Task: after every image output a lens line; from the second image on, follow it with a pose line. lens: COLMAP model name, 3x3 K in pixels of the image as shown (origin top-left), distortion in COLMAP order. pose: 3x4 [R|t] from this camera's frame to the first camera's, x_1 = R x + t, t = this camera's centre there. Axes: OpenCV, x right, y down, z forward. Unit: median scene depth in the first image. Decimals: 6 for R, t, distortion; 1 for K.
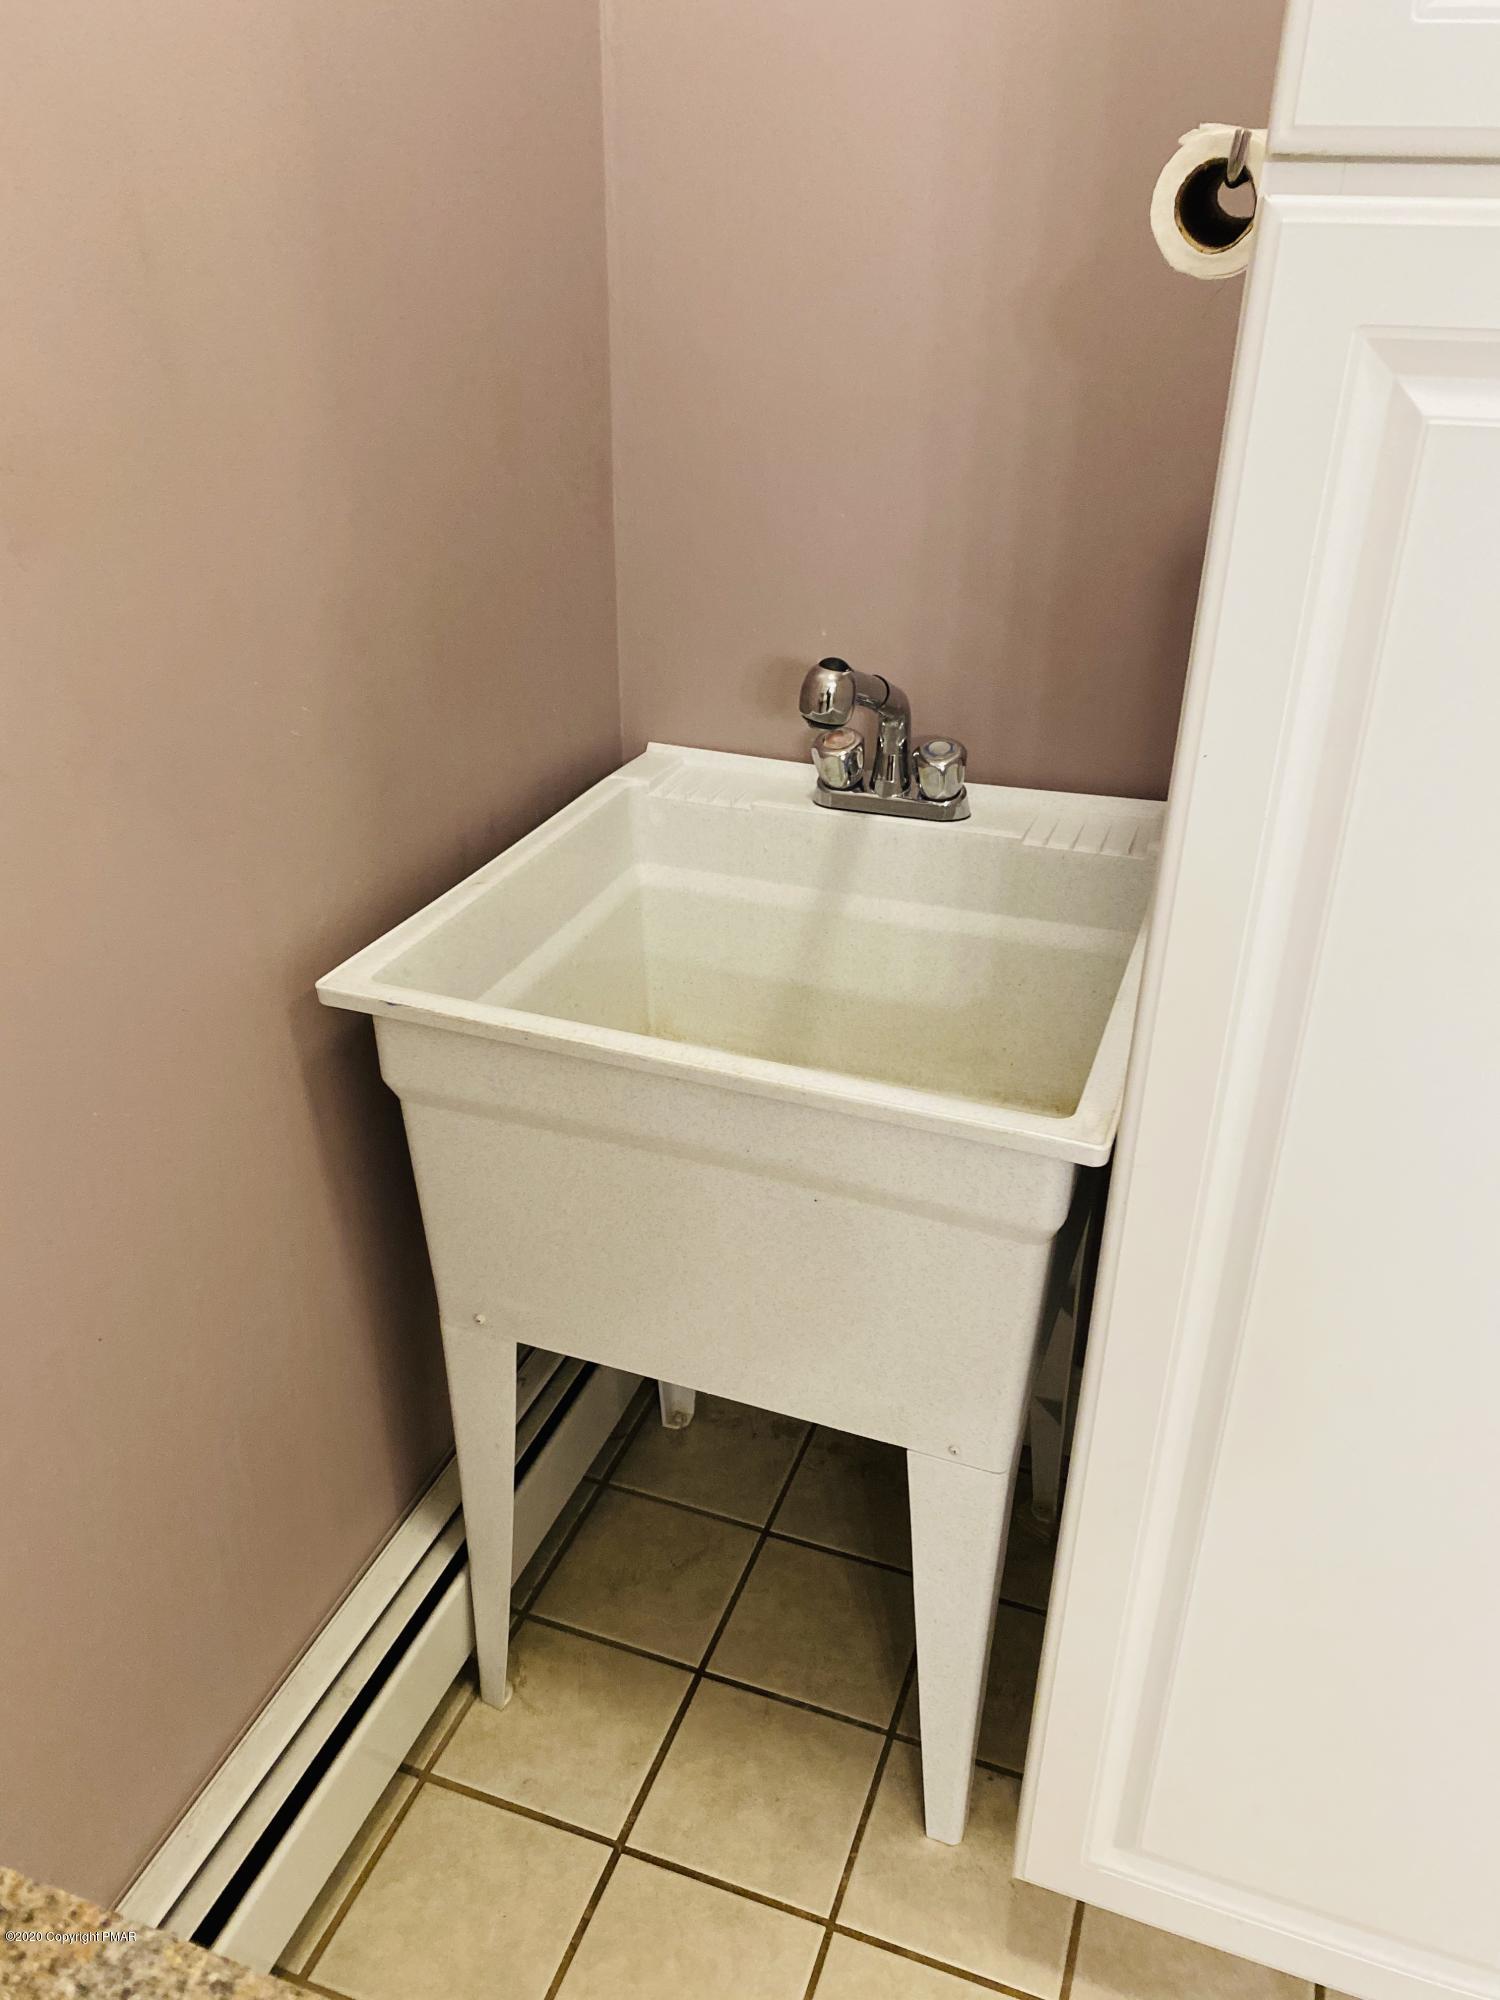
lens RADIAL K [[1510.3, 0, 752.3], [0, 1510.3, 1004.0], [0, 0, 1]] dist [0.044925, -0.050105]
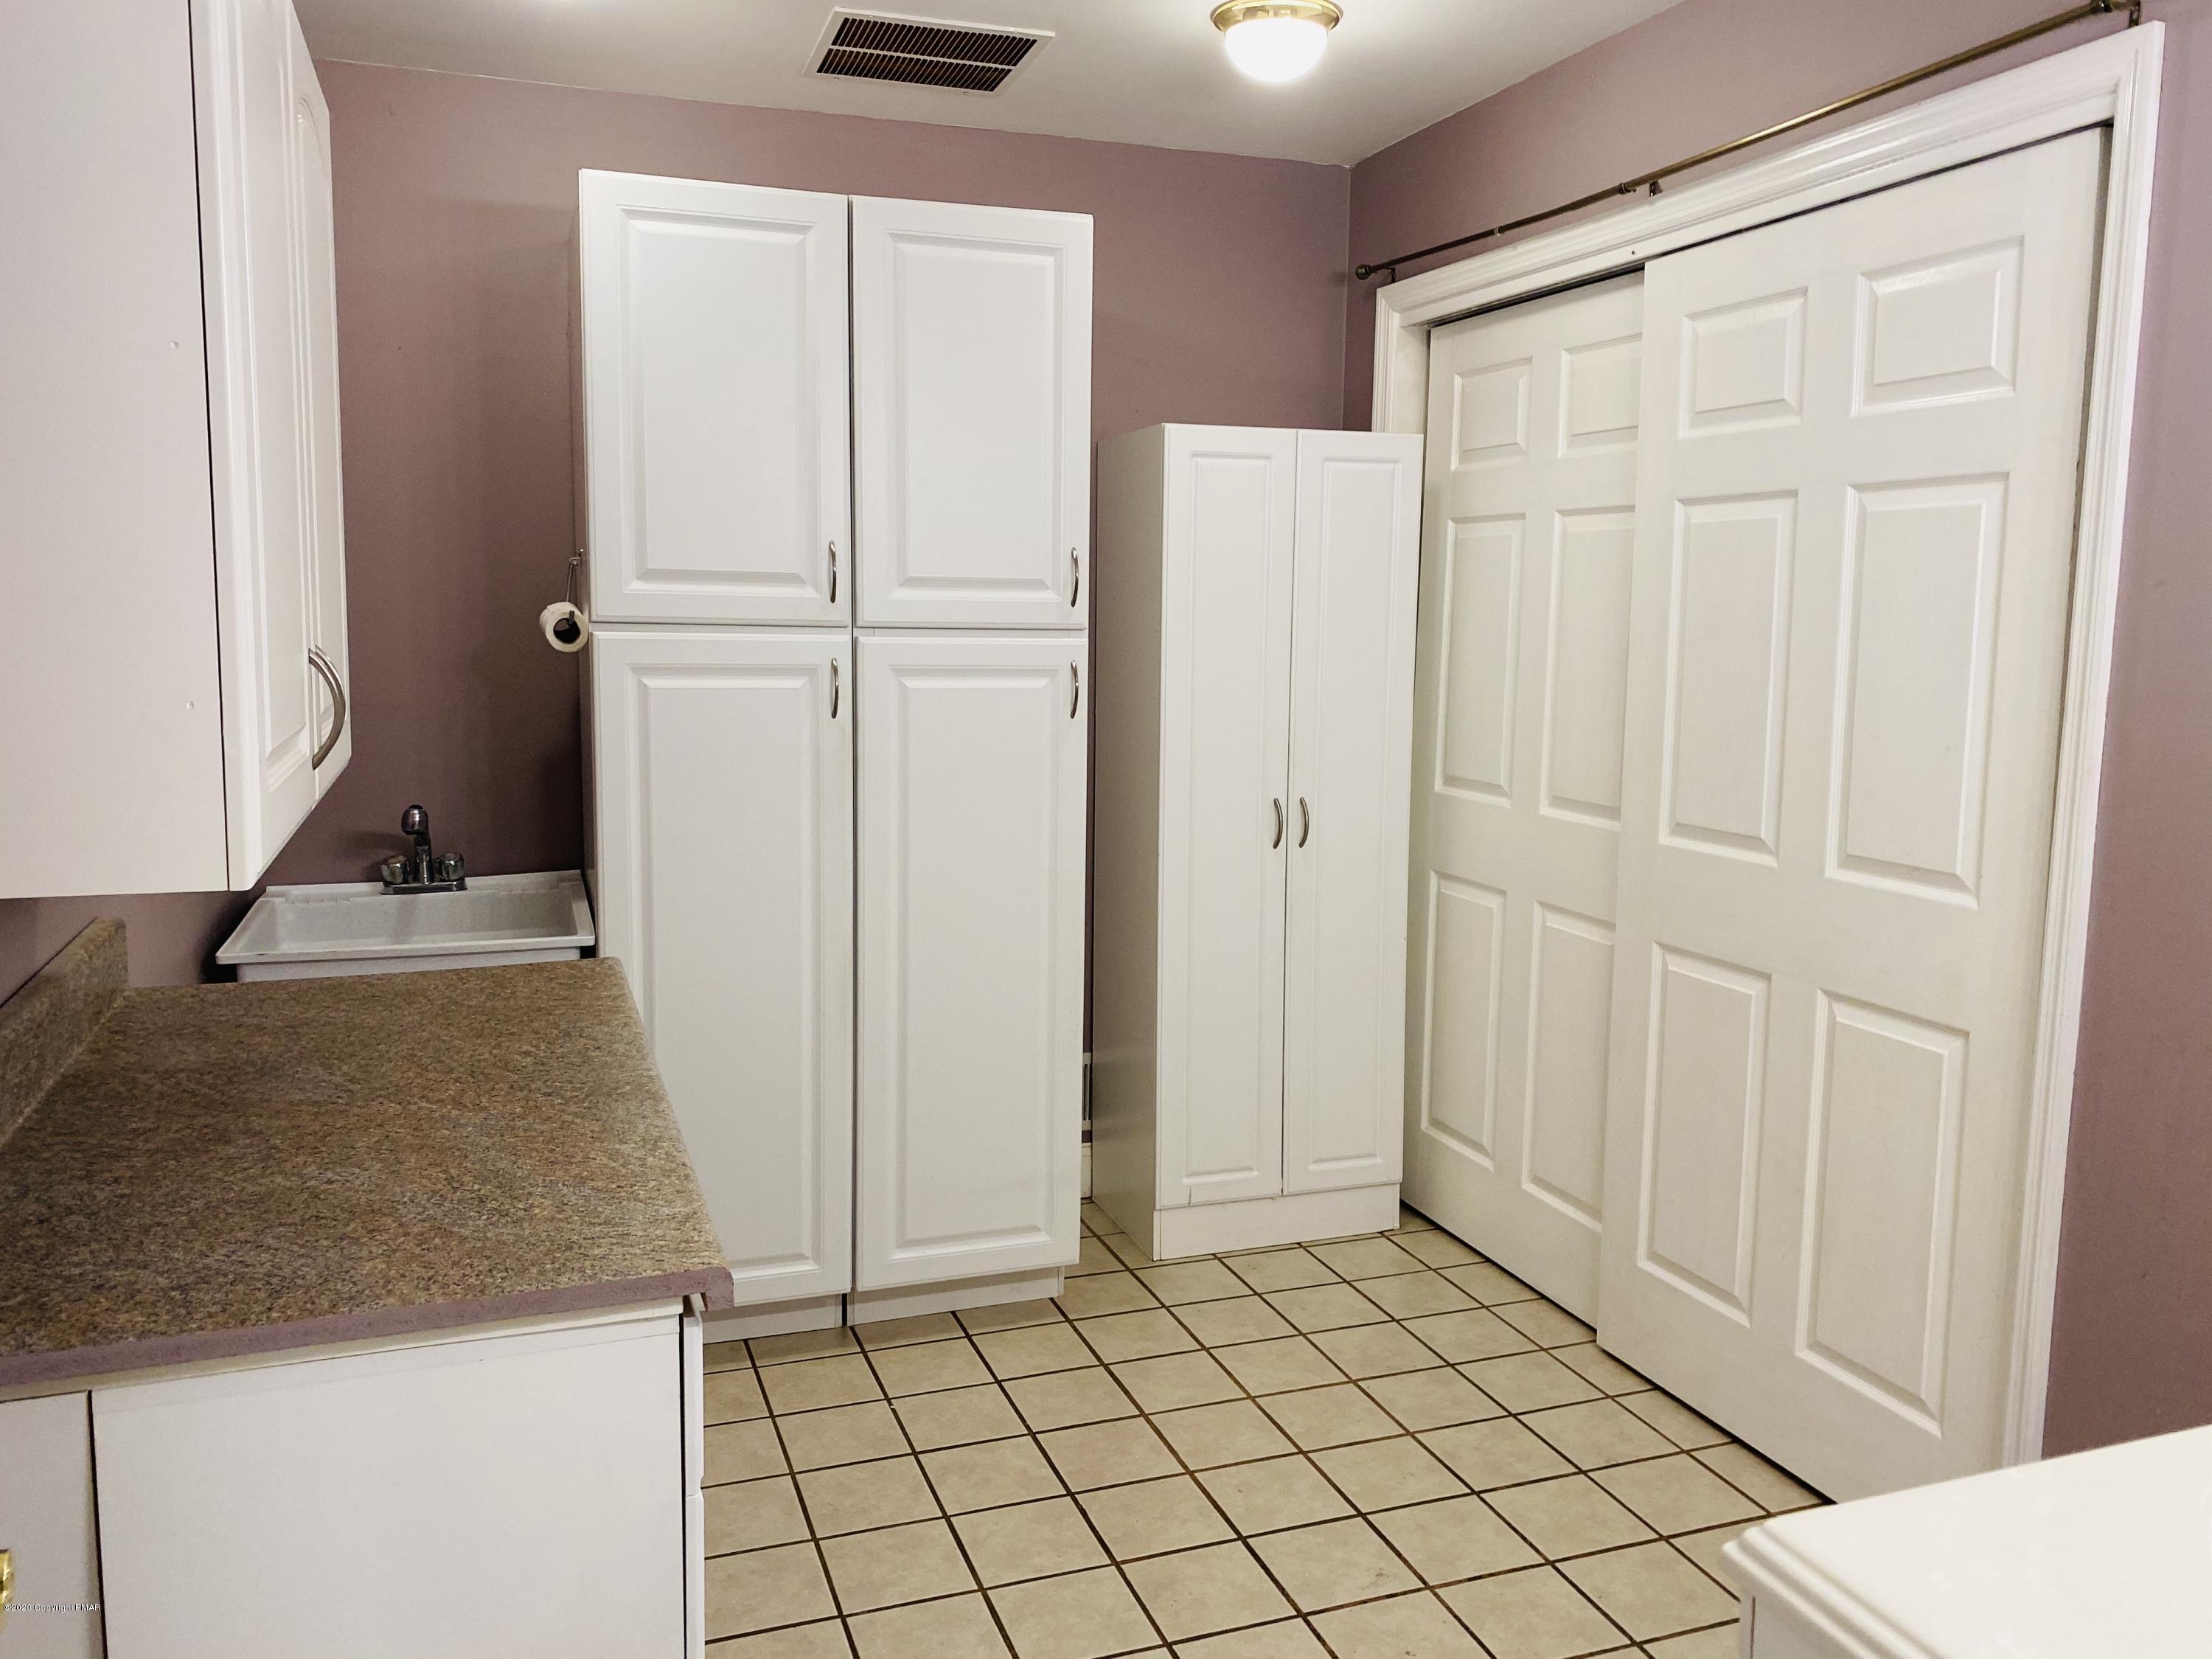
lens RADIAL K [[1670.4, 0, 1101.3], [0, 1670.4, 837.2], [0, 0, 1]] dist [0.044925, -0.050105]
pose [[0.762200, -0.090657, 0.640962, -0.780983], [0.294475, 0.930324, -0.218591, 0.670203], [-0.576485, 0.355358, 0.735789, -1.428024]]
